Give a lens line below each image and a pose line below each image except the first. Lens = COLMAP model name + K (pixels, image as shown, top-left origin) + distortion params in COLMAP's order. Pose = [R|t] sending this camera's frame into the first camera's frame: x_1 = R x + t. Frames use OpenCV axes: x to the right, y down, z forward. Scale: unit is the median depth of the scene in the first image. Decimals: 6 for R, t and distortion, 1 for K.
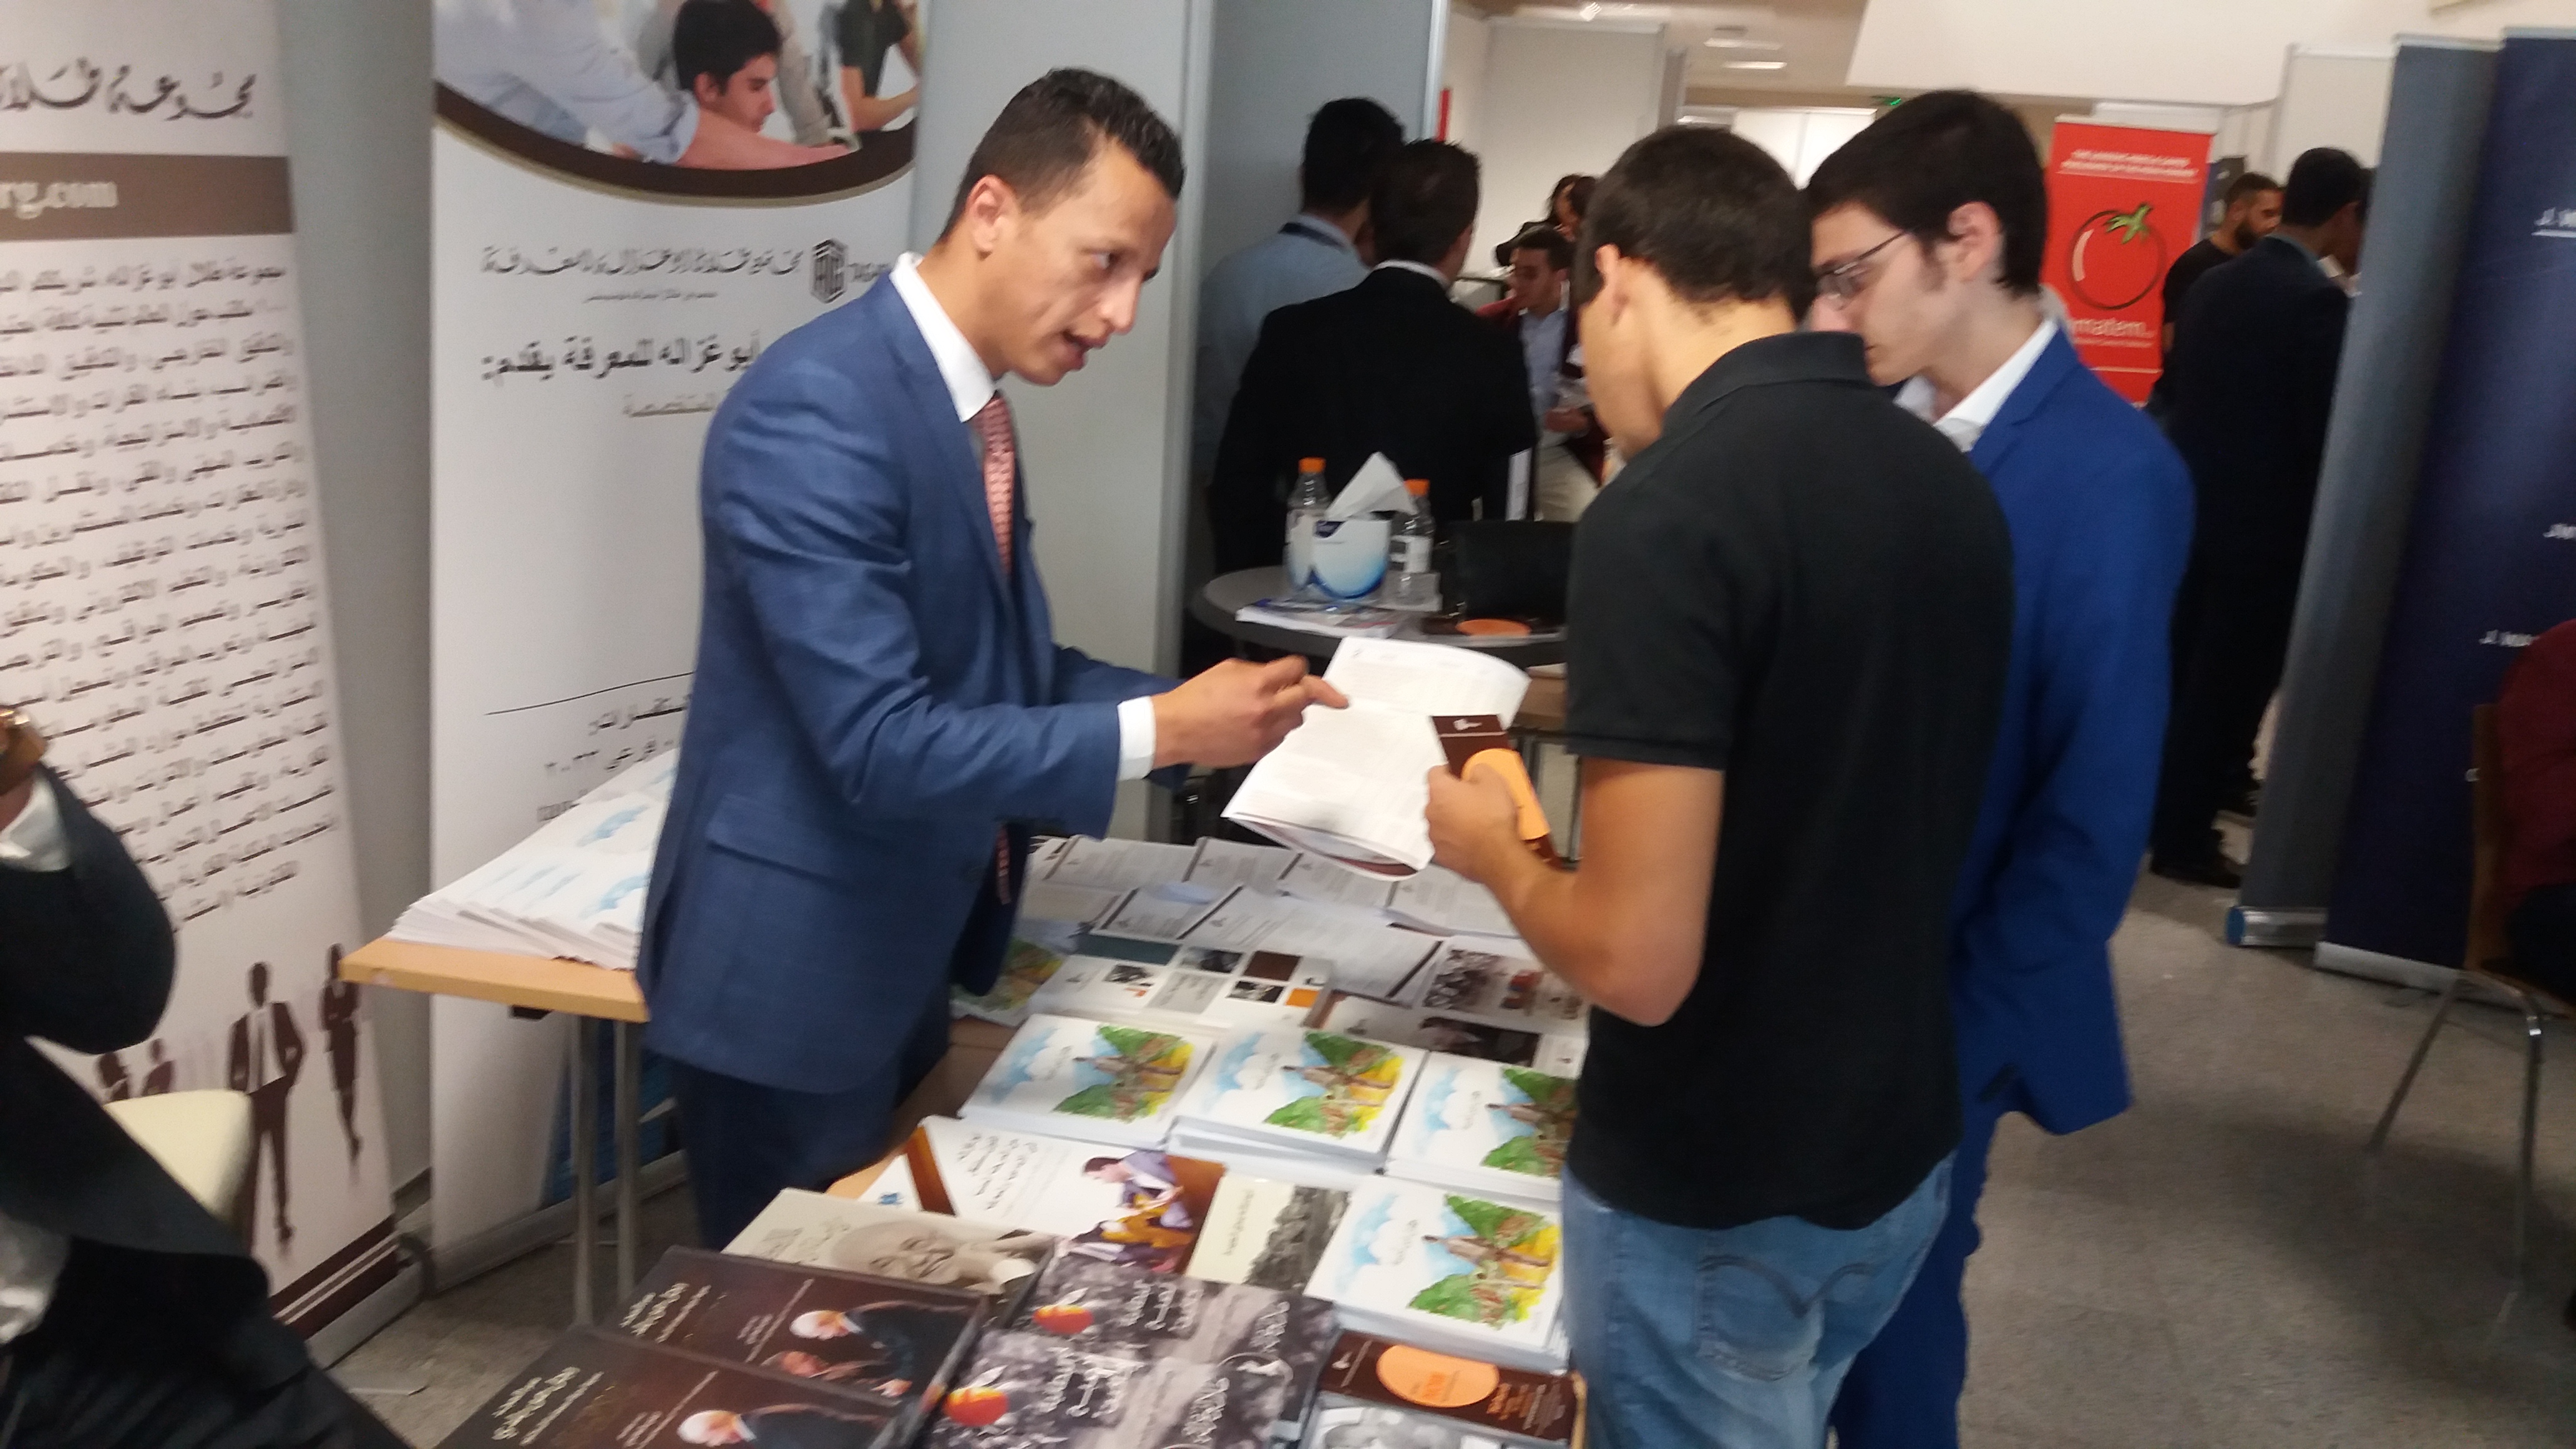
lens RADIAL K [[2060.9, 0, 1251.4], [0, 2060.9, 691.9], [0, 0, 1]] dist [0.104213, -0.212016]
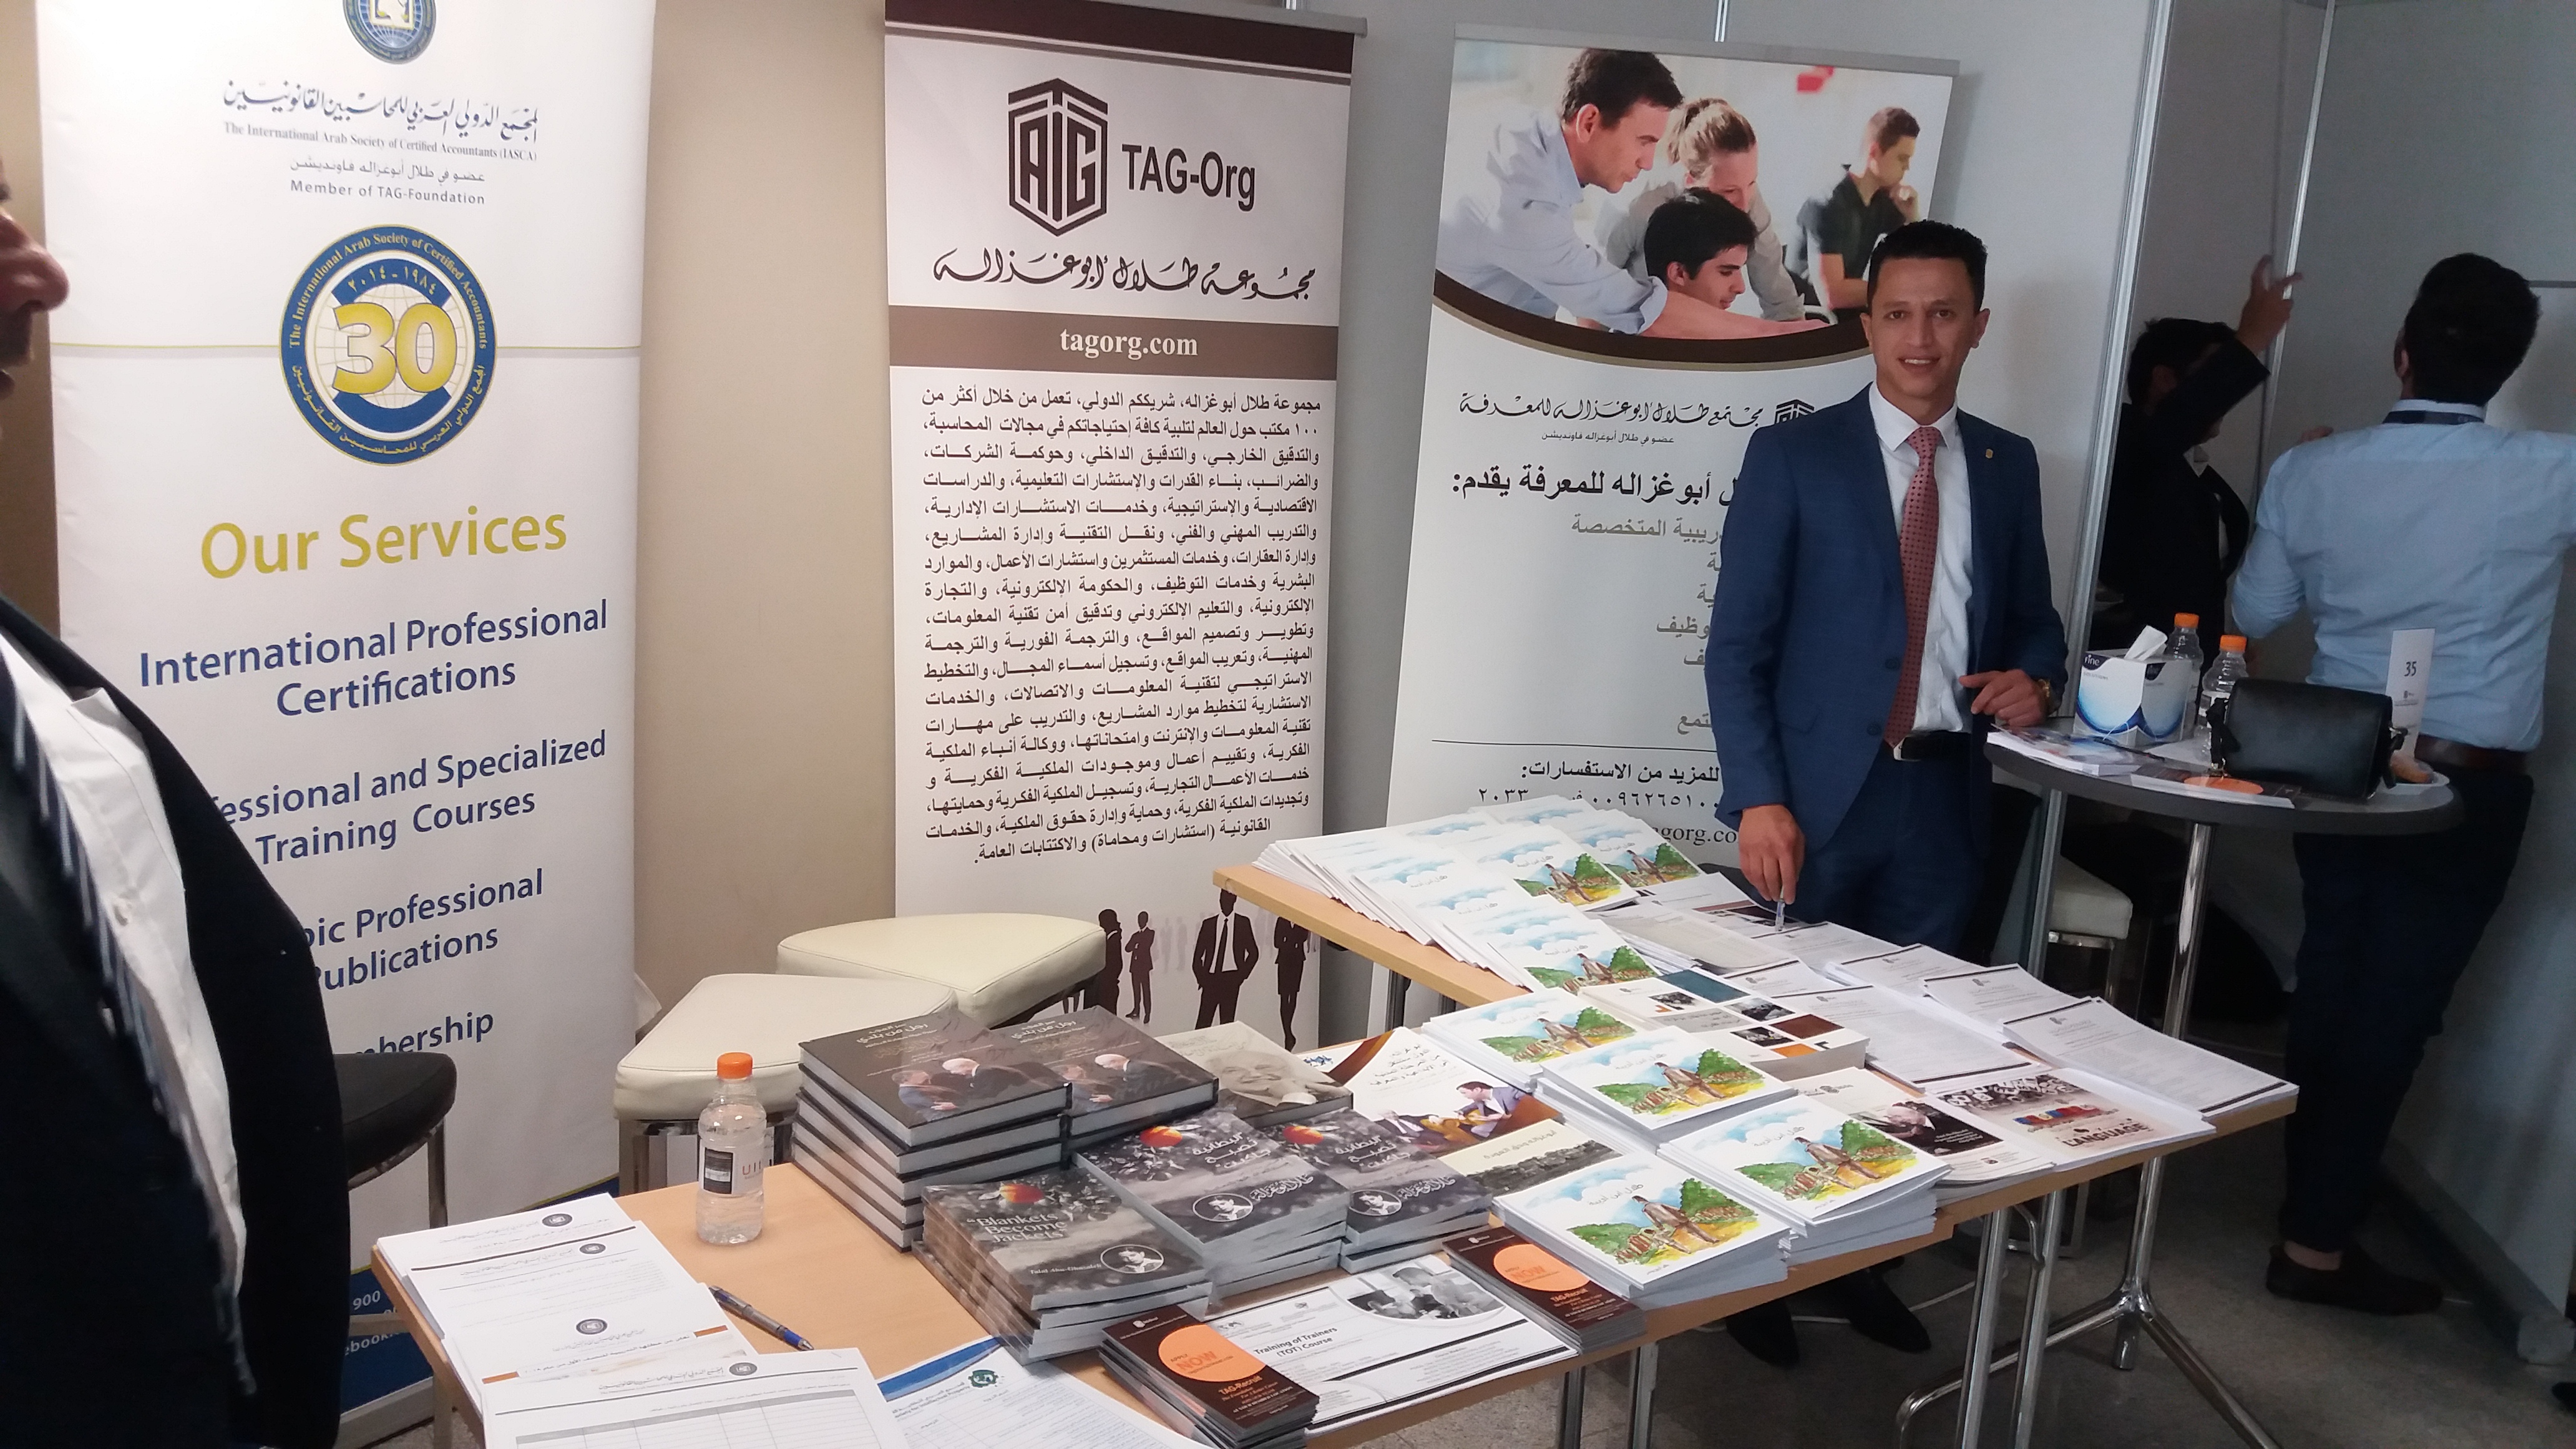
lens RADIAL K [[2060.9, 0, 1279.0], [0, 2060.9, 717.9], [0, 0, 1]] dist [0.104213, -0.212016]
pose [[0.724366, 0.122895, -0.678374, 0.492011], [-0.182688, 0.983024, -0.016988, 0.036977], [0.664770, 0.136237, 0.734520, -0.027219]]
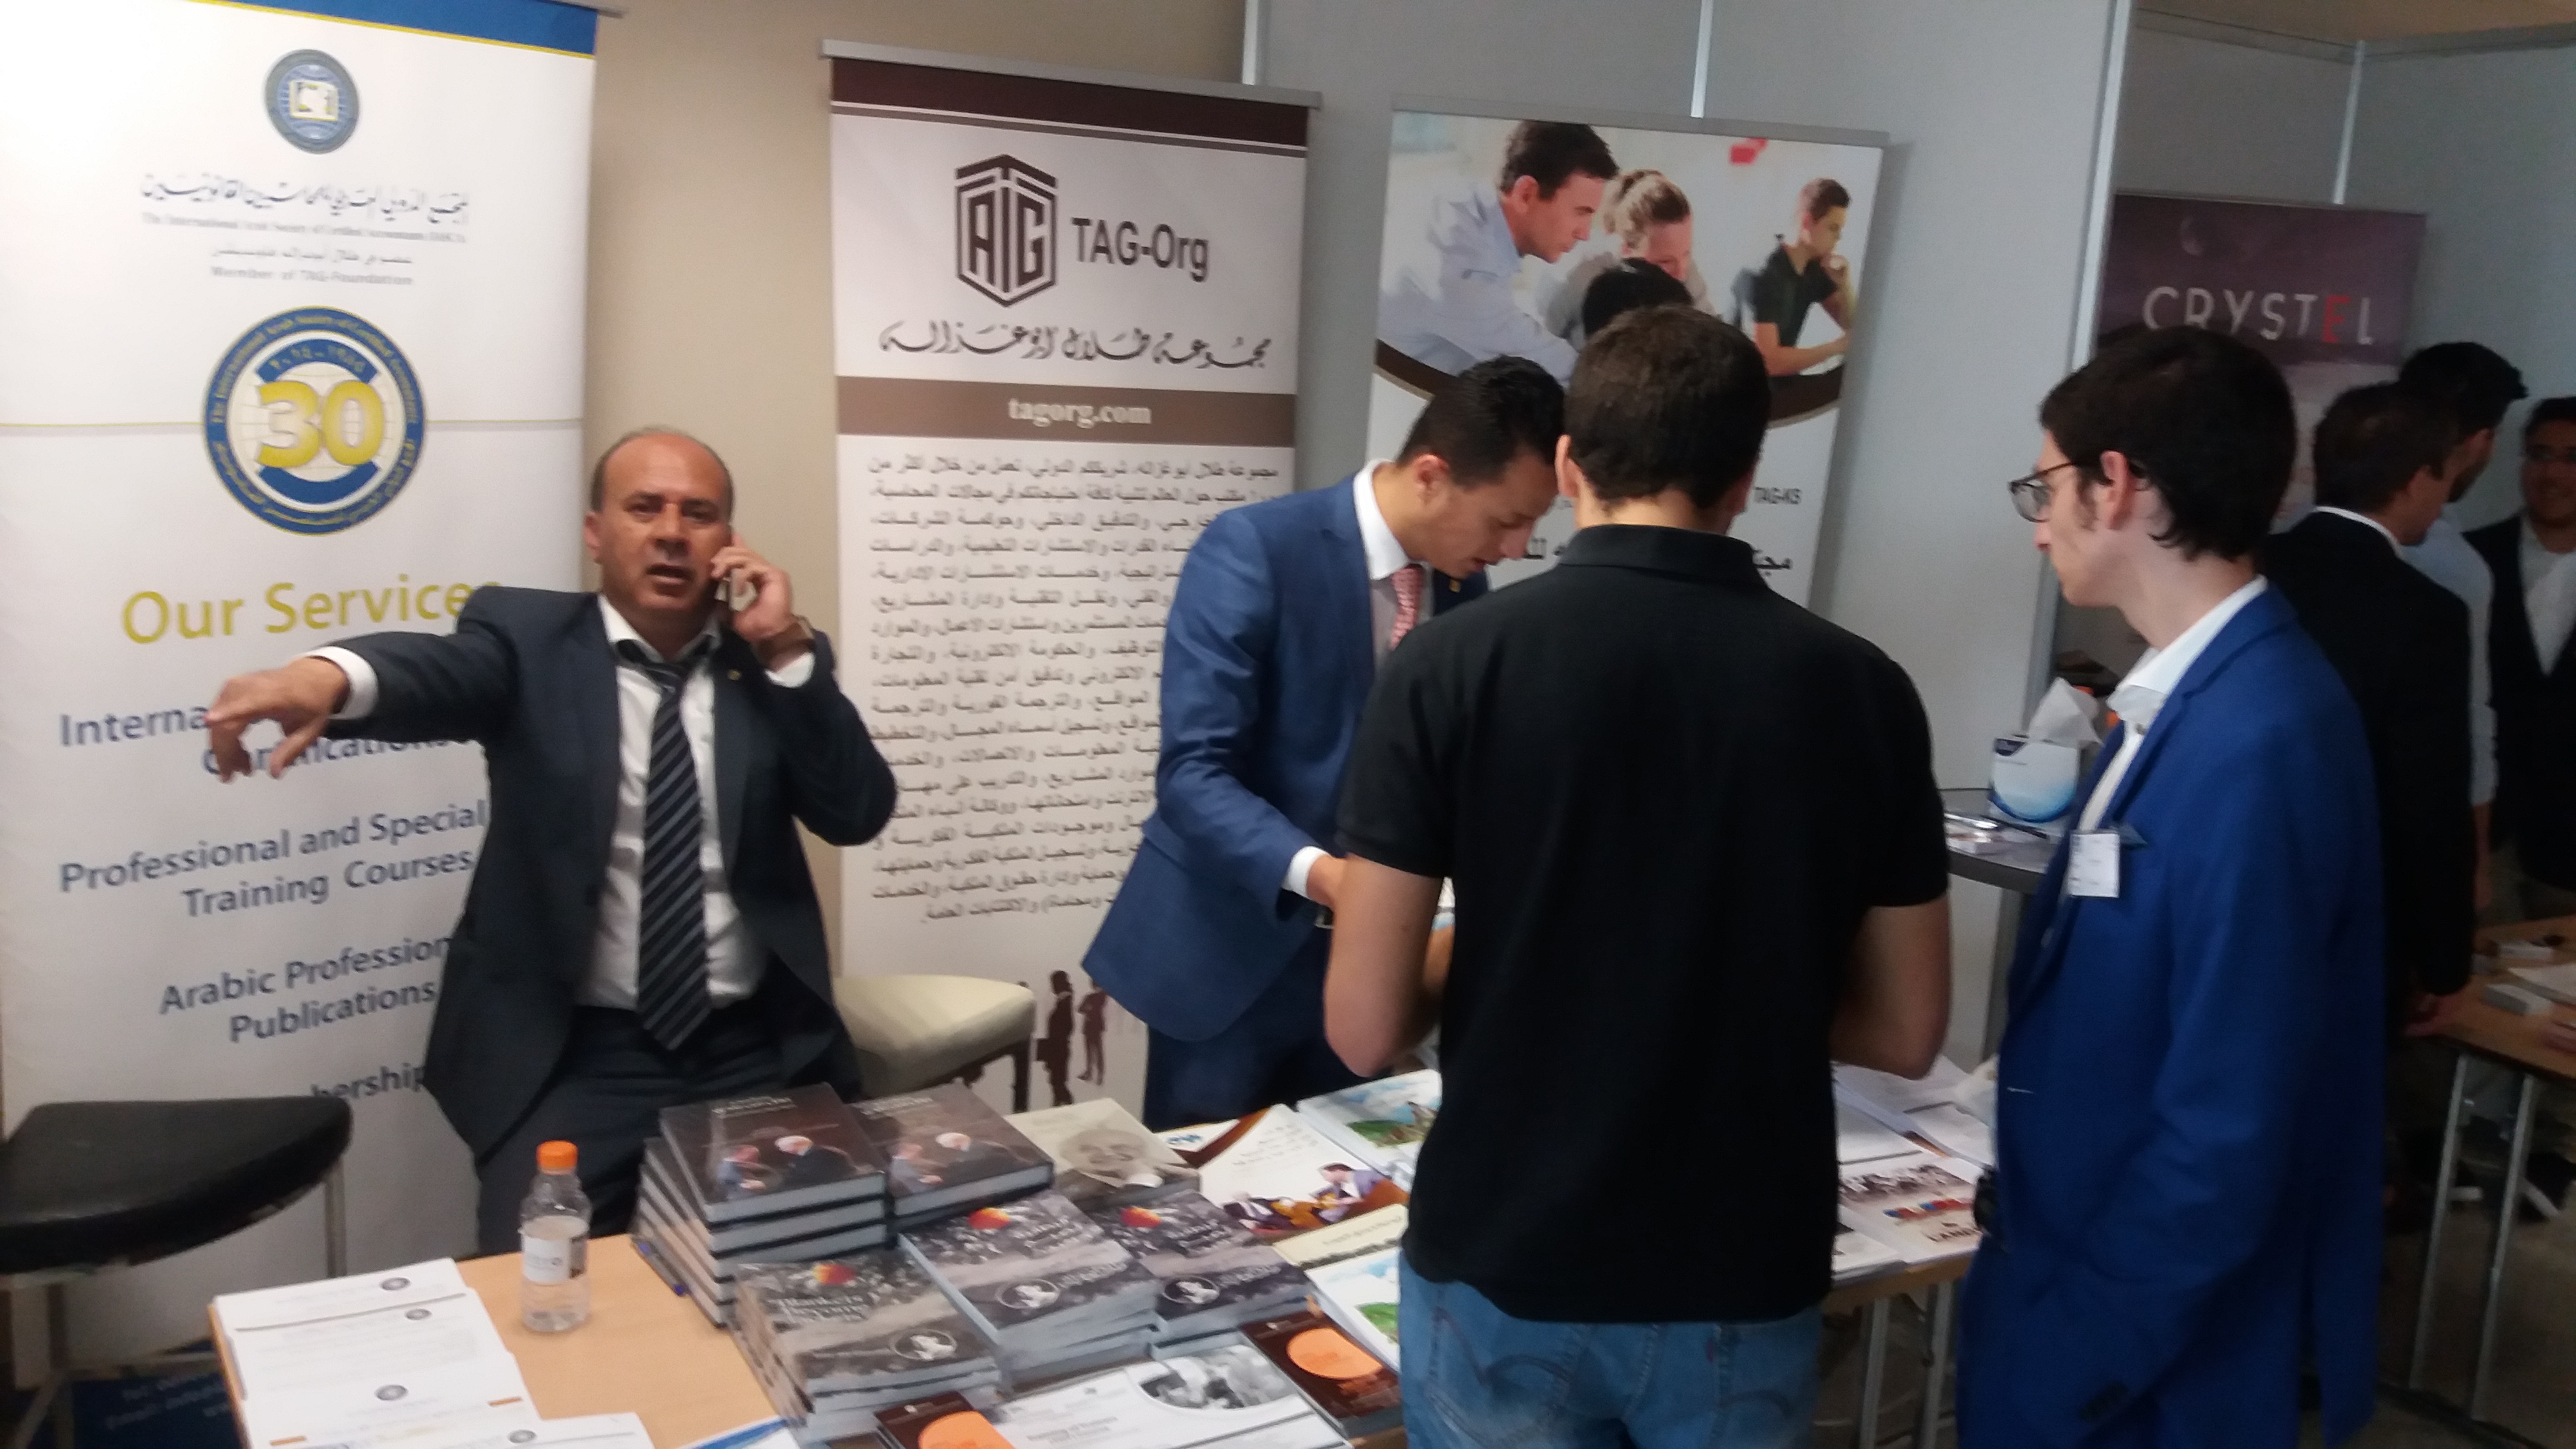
lens RADIAL K [[2060.9, 0, 1278.1], [0, 2060.9, 714.0], [0, 0, 1]] dist [0.104213, -0.212016]
pose [[0.676901, 0.117346, -0.726660, 0.586097], [-0.195919, 0.980322, -0.024195, -0.004347], [0.709521, 0.158744, 0.686571, 0.050306]]
